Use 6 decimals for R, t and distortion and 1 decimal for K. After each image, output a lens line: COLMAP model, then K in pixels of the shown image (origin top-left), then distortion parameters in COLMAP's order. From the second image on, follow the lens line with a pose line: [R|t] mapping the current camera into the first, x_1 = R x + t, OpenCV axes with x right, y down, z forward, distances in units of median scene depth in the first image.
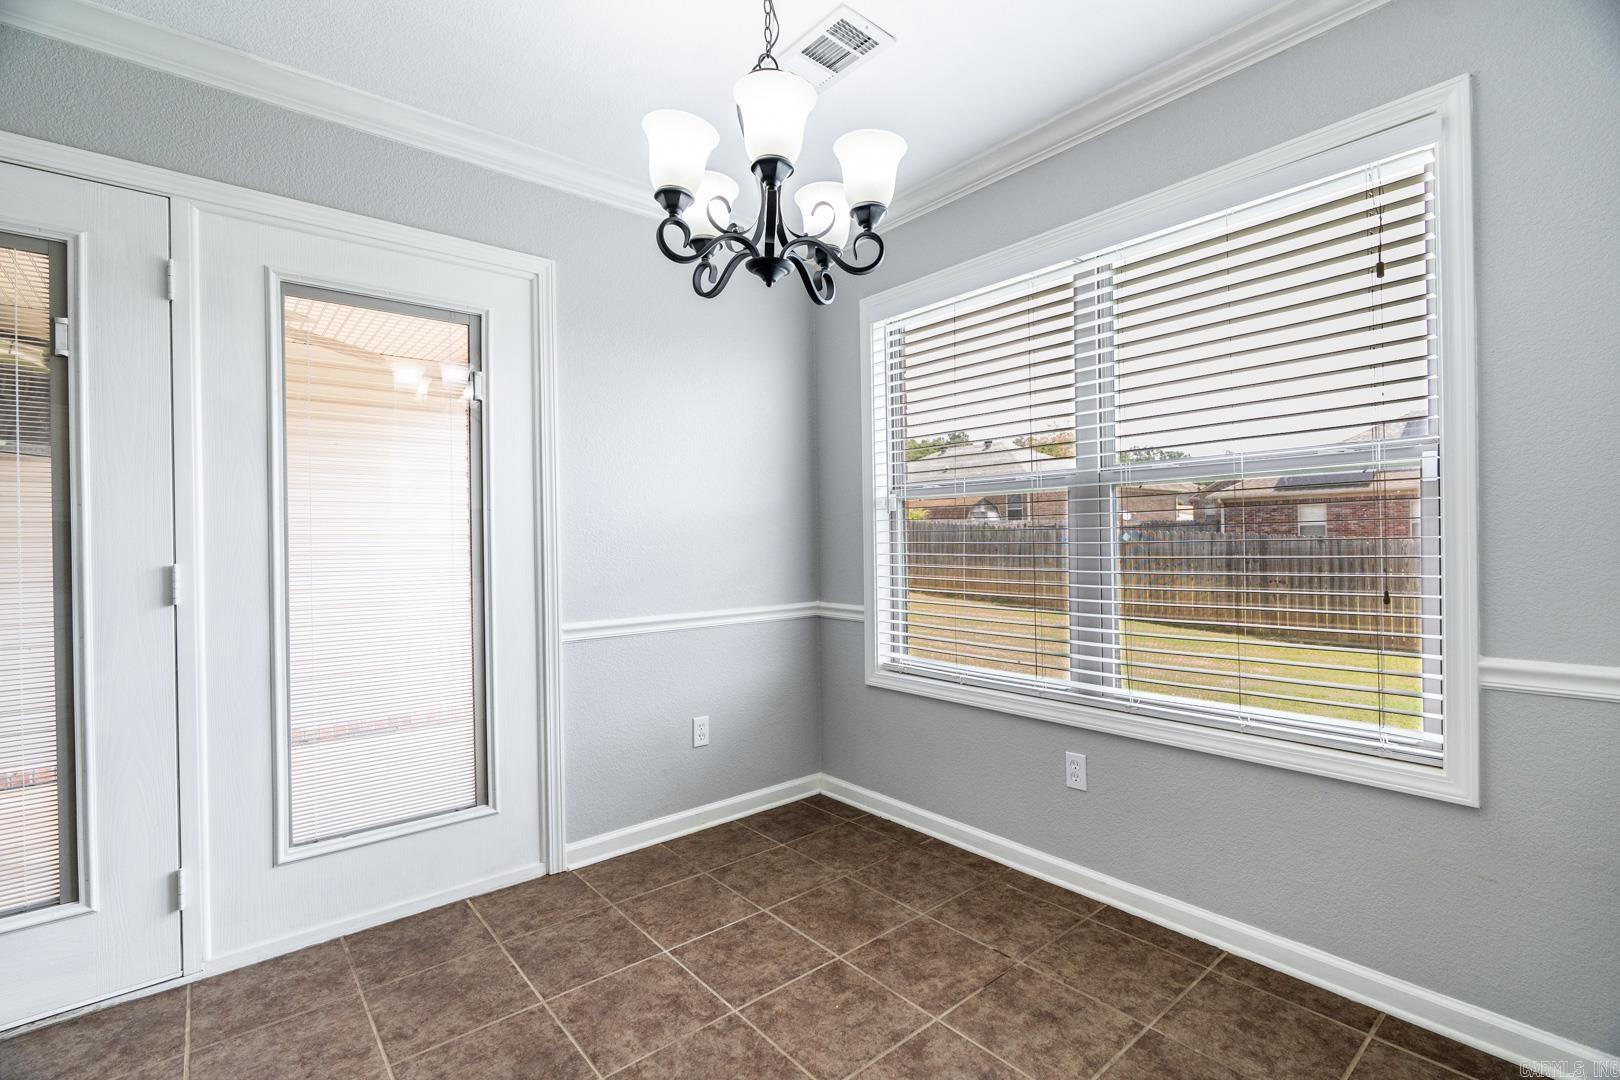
lens RADIAL K [[727.2, 0, 806.6], [0, 727.2, 543.8], [0, 0, 1]] dist [-0.011493, 0.001522]
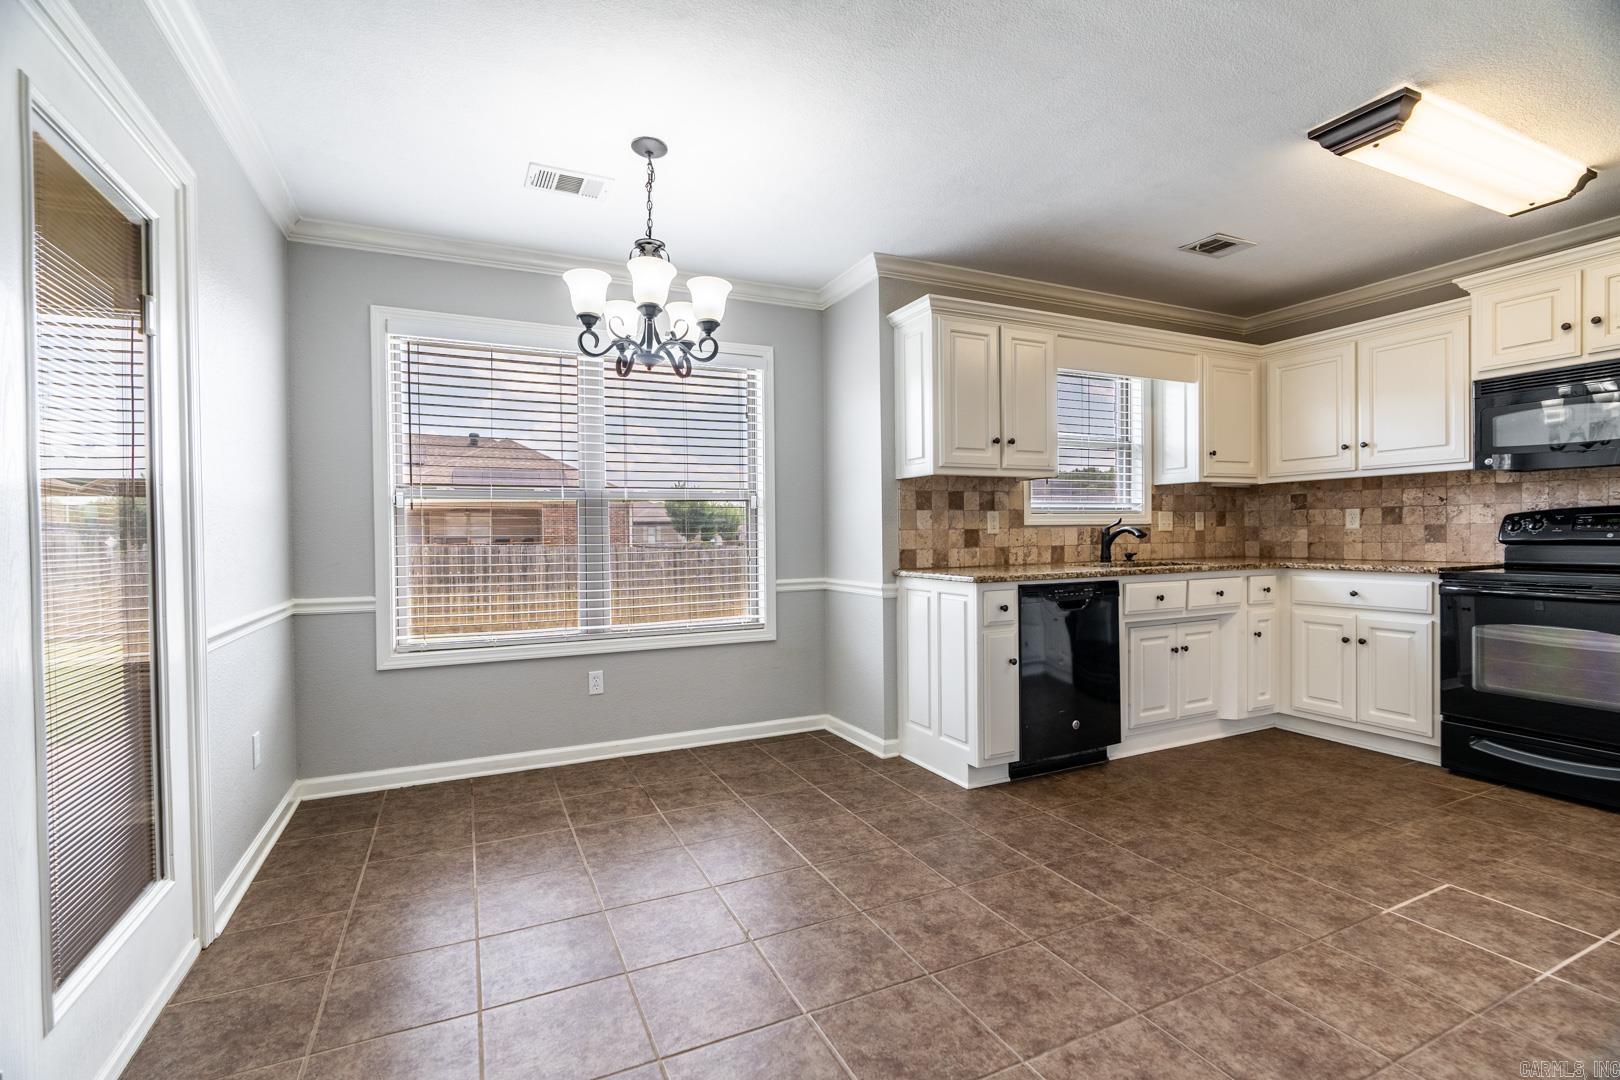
lens RADIAL K [[727.2, 0, 806.6], [0, 727.2, 543.8], [0, 0, 1]] dist [-0.011493, 0.001522]
pose [[0.256034, -0.002808, 0.966664, -1.222131], [0.010964, 0.999940, 0.000001, 0.025794], [-0.966606, 0.010598, 0.256049, 0.198993]]
